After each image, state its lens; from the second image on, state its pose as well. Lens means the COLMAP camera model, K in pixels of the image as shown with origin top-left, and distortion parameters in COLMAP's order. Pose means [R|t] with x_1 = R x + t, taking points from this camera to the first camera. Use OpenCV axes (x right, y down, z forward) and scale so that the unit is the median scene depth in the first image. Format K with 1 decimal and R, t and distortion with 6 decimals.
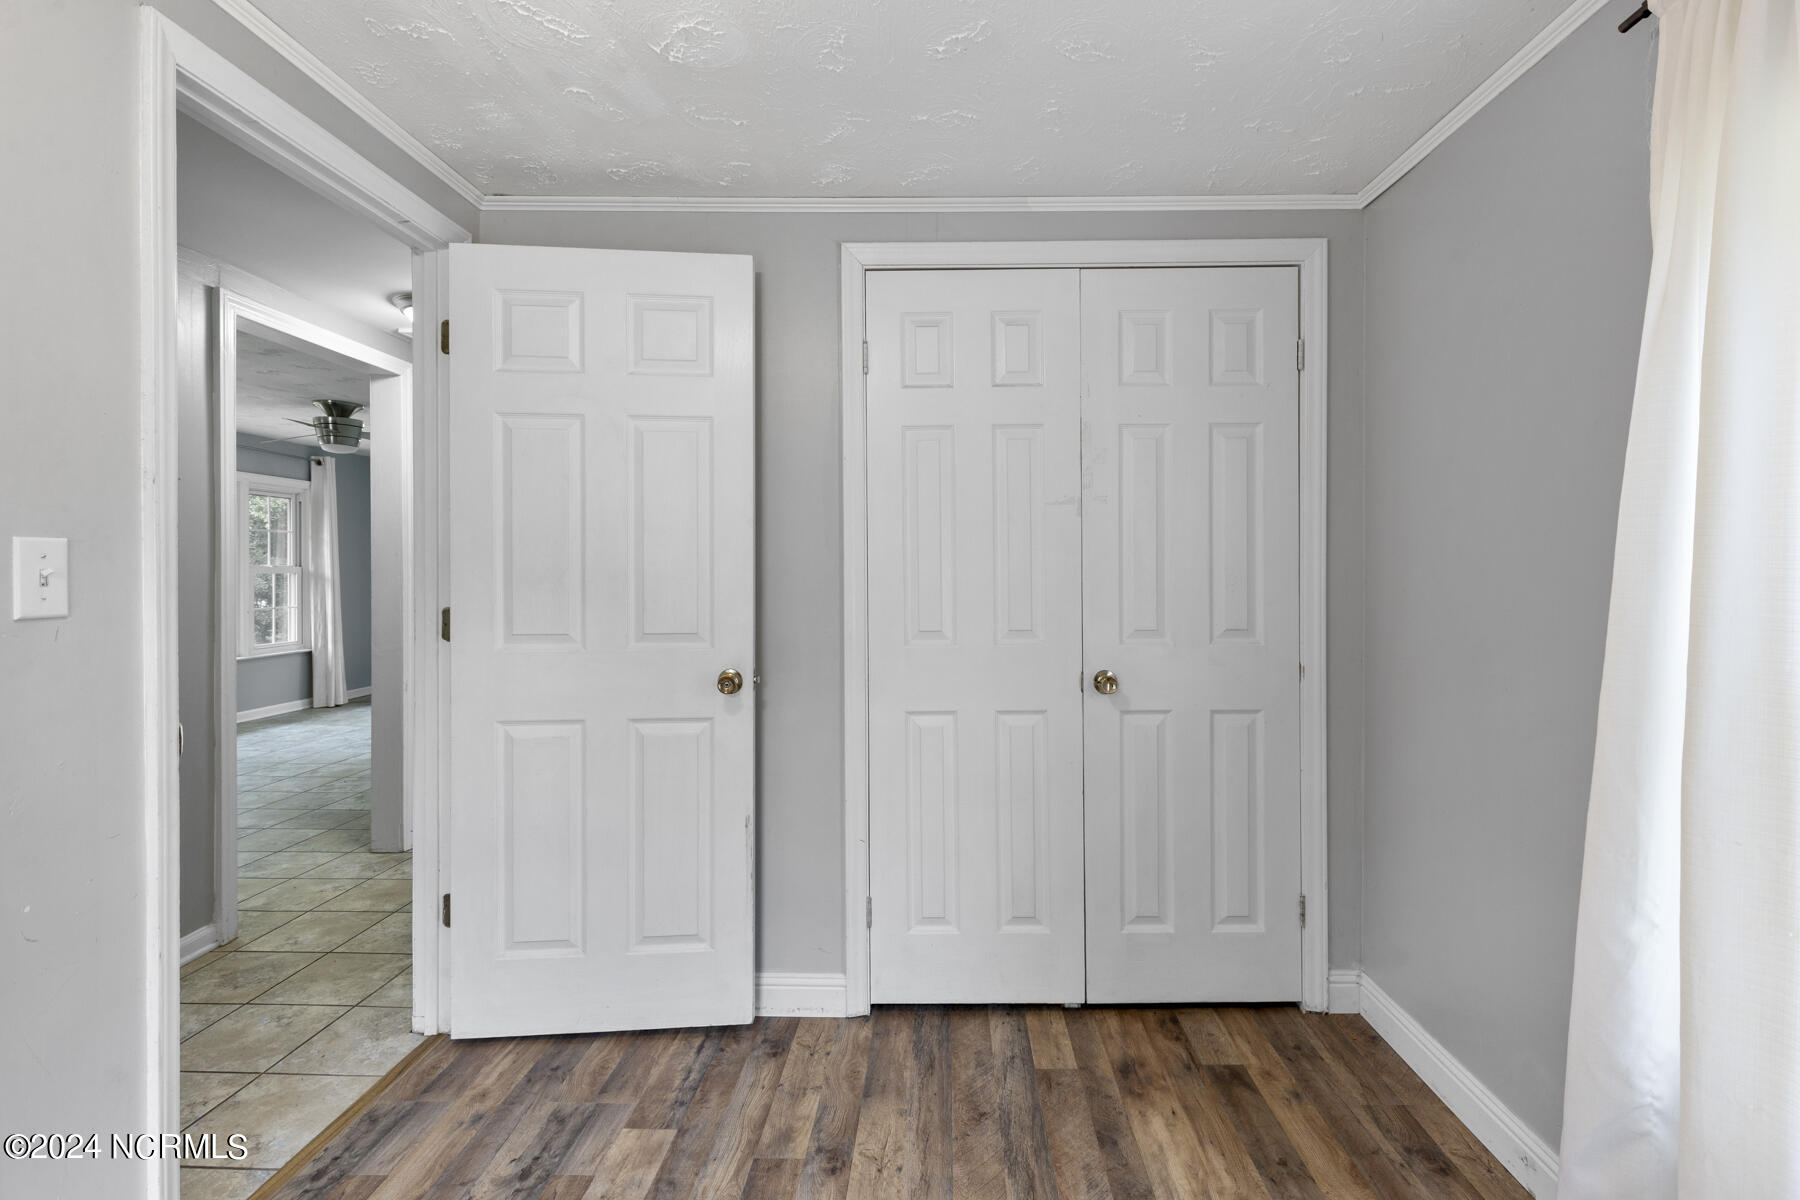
lens RADIAL K [[821.9, 0, 934.9], [0, 821.9, 580.8], [0, 0, 1]] dist [0.005609, -0.000834]
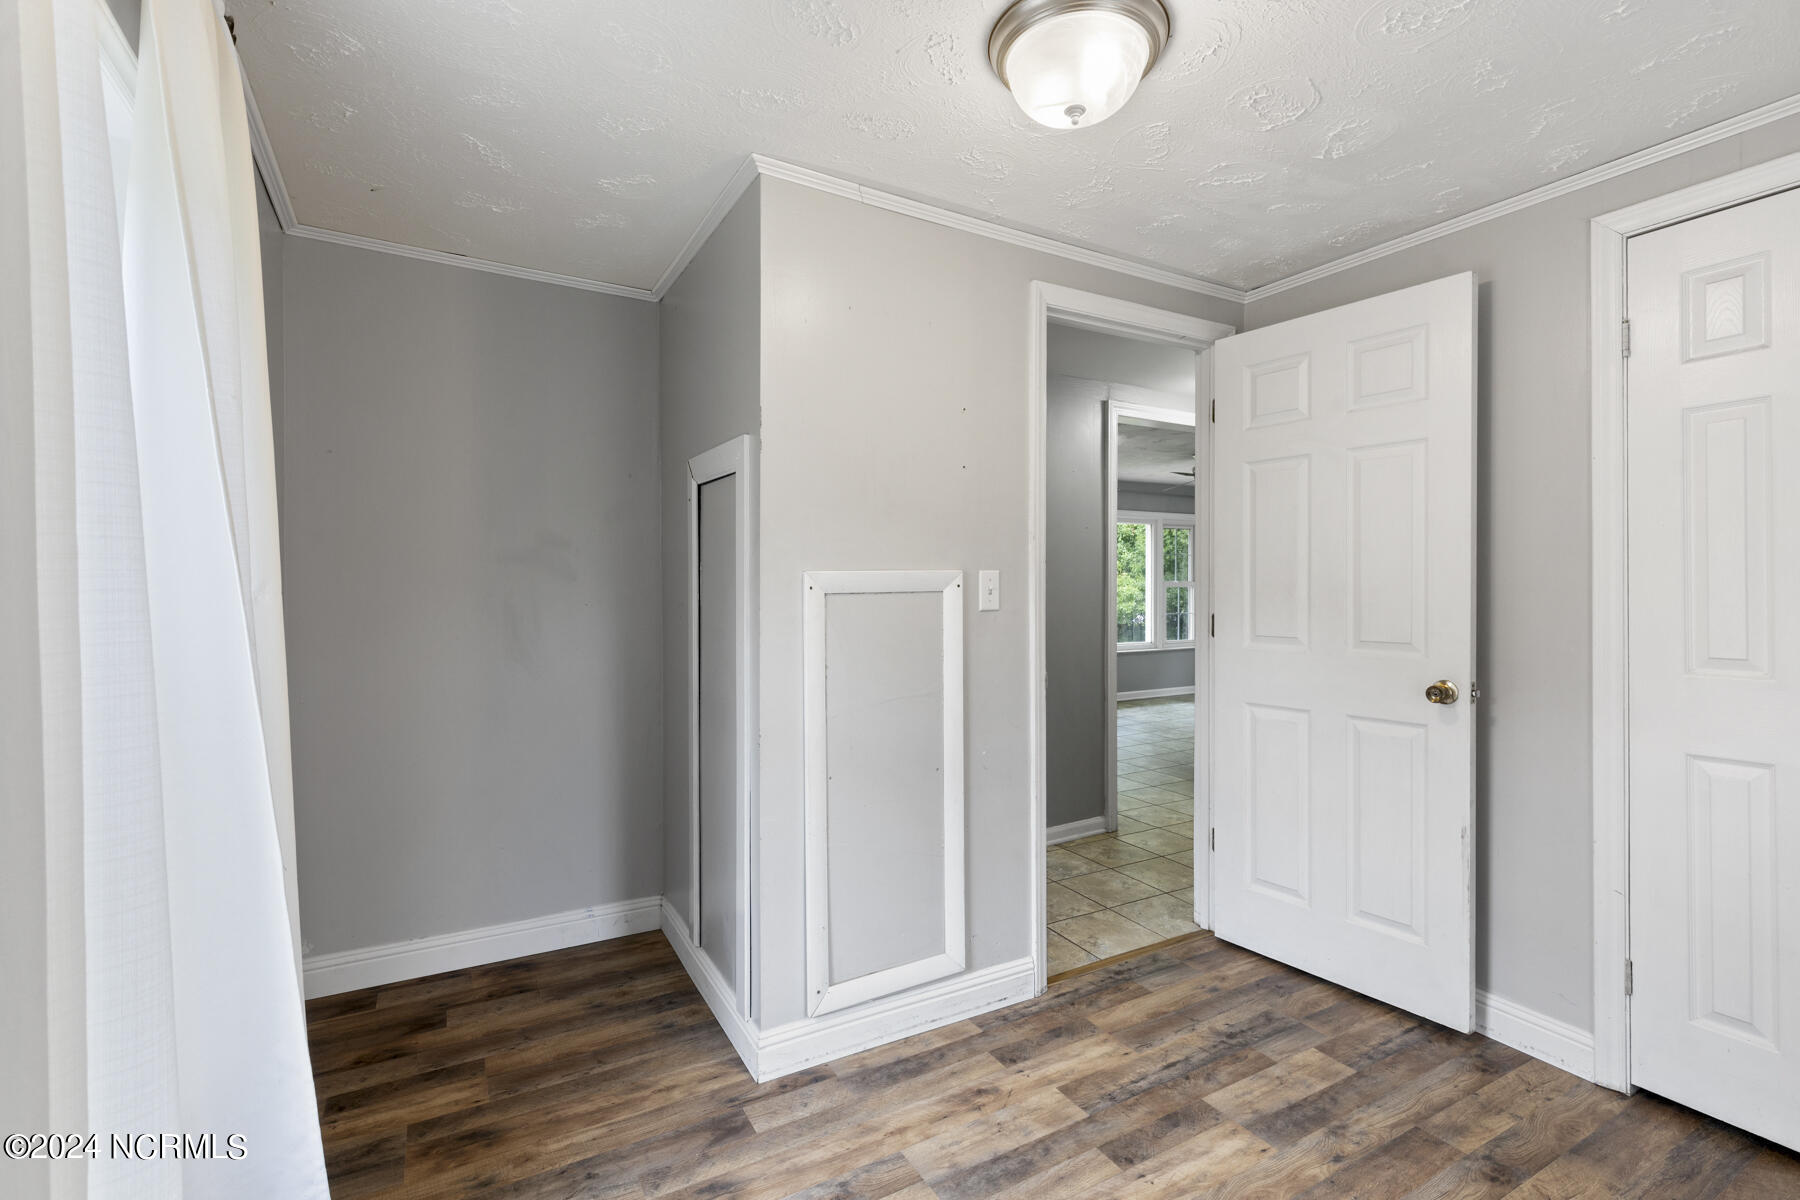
lens RADIAL K [[820.6, 0, 908.7], [0, 820.6, 601.6], [0, 0, 1]] dist [-0.000634, -0.000340]
pose [[0.507232, 0.013098, -0.861710, 0.304922], [-0.005172, 0.999913, 0.012155, 0.000089], [0.861794, -0.001708, 0.507255, -0.103423]]
